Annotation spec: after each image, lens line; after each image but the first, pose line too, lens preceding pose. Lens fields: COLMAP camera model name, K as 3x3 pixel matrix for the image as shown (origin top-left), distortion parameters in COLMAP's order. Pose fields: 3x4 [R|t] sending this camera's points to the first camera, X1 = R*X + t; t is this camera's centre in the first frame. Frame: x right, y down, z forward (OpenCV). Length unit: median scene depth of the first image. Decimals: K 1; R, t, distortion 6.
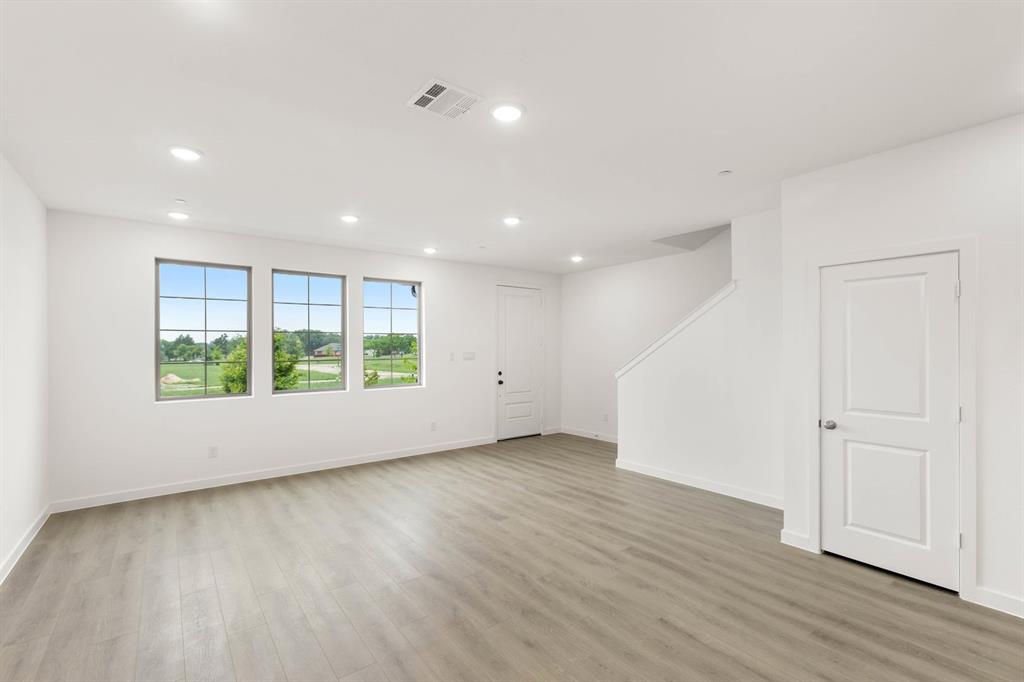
lens RADIAL K [[457.0, 0, 514.2], [0, 457.0, 345.1], [0, 0, 1]] dist [-0.017203, 0.012449]
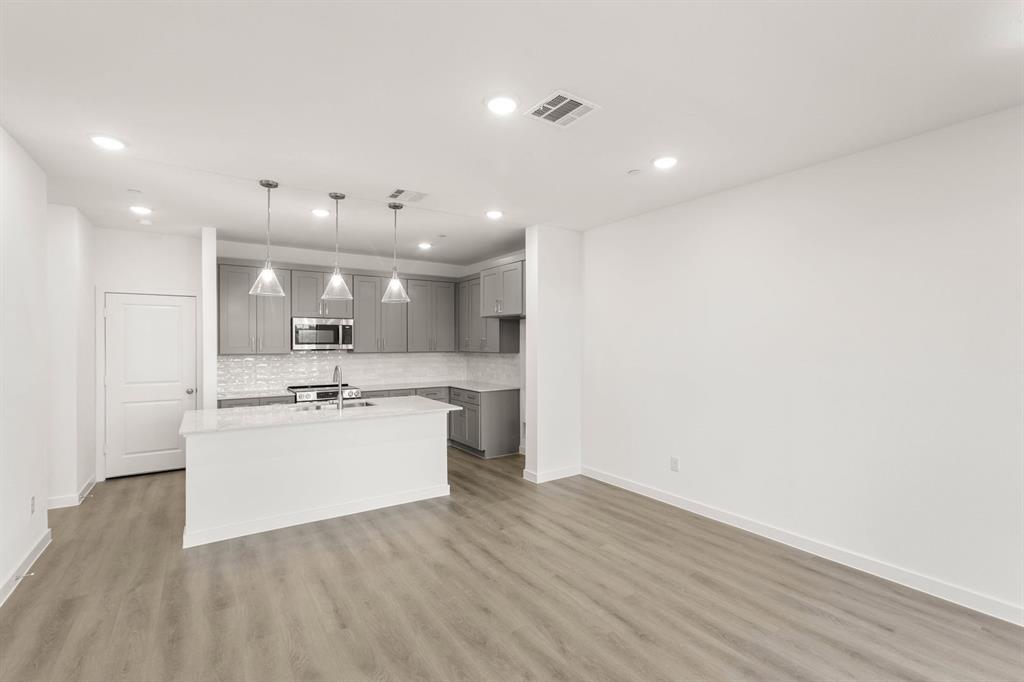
lens RADIAL K [[457.0, 0, 514.2], [0, 457.0, 345.1], [0, 0, 1]] dist [-0.017203, 0.012449]
pose [[-0.998101, 0.002778, 0.061530, -0.051805], [0.002949, 0.999992, 0.002695, 0.002183], [-0.061522, 0.002871, -0.998102, 1.025091]]
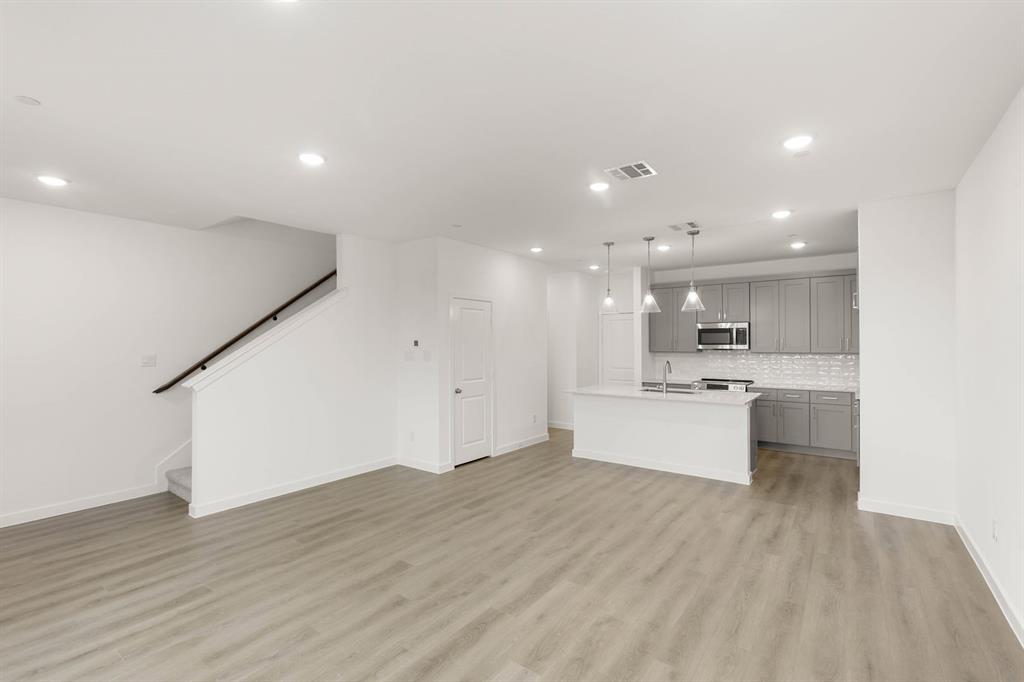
lens RADIAL K [[457.0, 0, 514.2], [0, 457.0, 345.1], [0, 0, 1]] dist [-0.017203, 0.012449]
pose [[-0.269855, 0.001797, 0.962899, -0.706434], [0.002876, 0.999995, -0.001060, 0.002320], [-0.962897, 0.002483, -0.269859, 0.864141]]
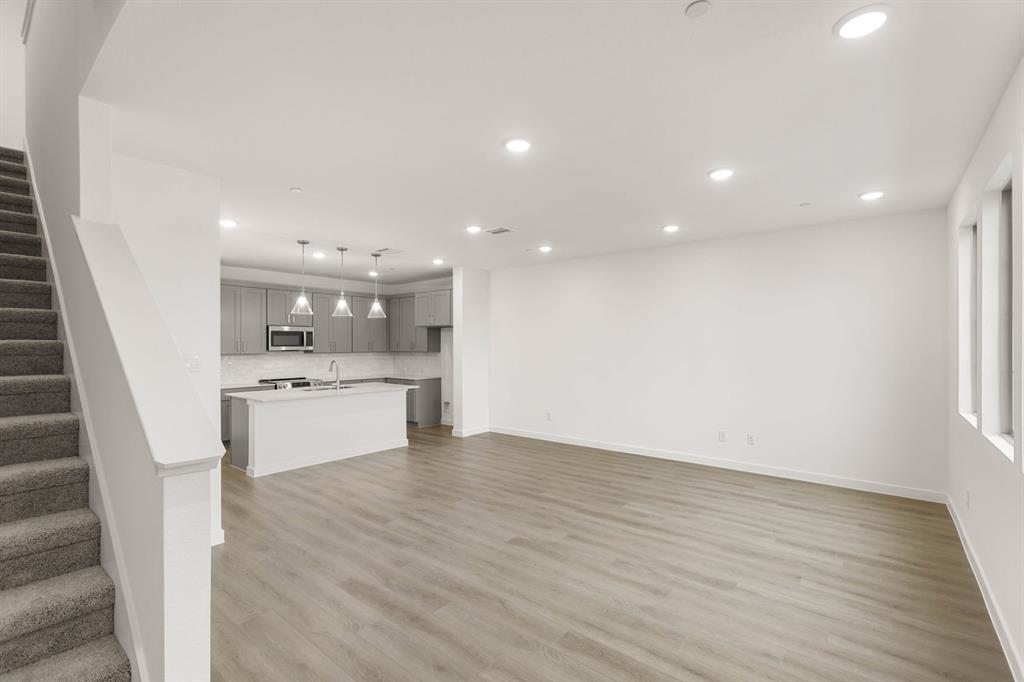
lens RADIAL K [[457.0, 0, 514.2], [0, 457.0, 345.1], [0, 0, 1]] dist [-0.017203, 0.012449]
pose [[-0.974752, 0.007849, -0.223152, 0.137453], [0.008075, 0.999967, -0.000099, 0.003843], [0.223144, -0.001898, -0.974784, 1.562735]]
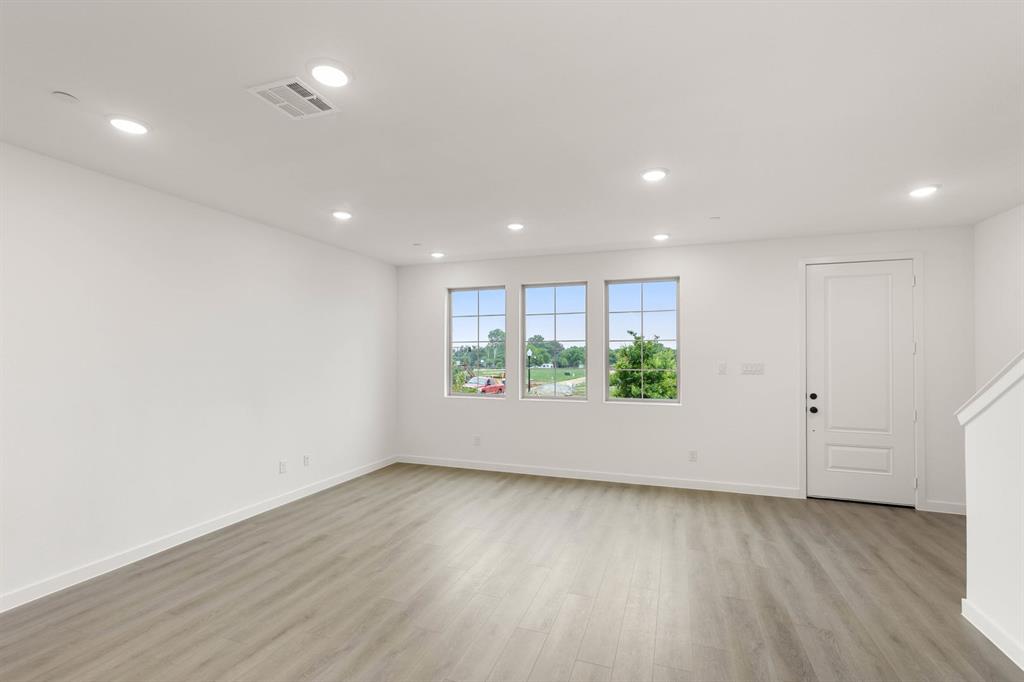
lens RADIAL K [[457.0, 0, 514.2], [0, 457.0, 345.1], [0, 0, 1]] dist [-0.017203, 0.012449]
pose [[0.539422, -0.014271, -0.841915, 0.447857], [0.000864, 0.999865, -0.016396, -0.002170], [0.842035, 0.008117, 0.539362, 0.433663]]
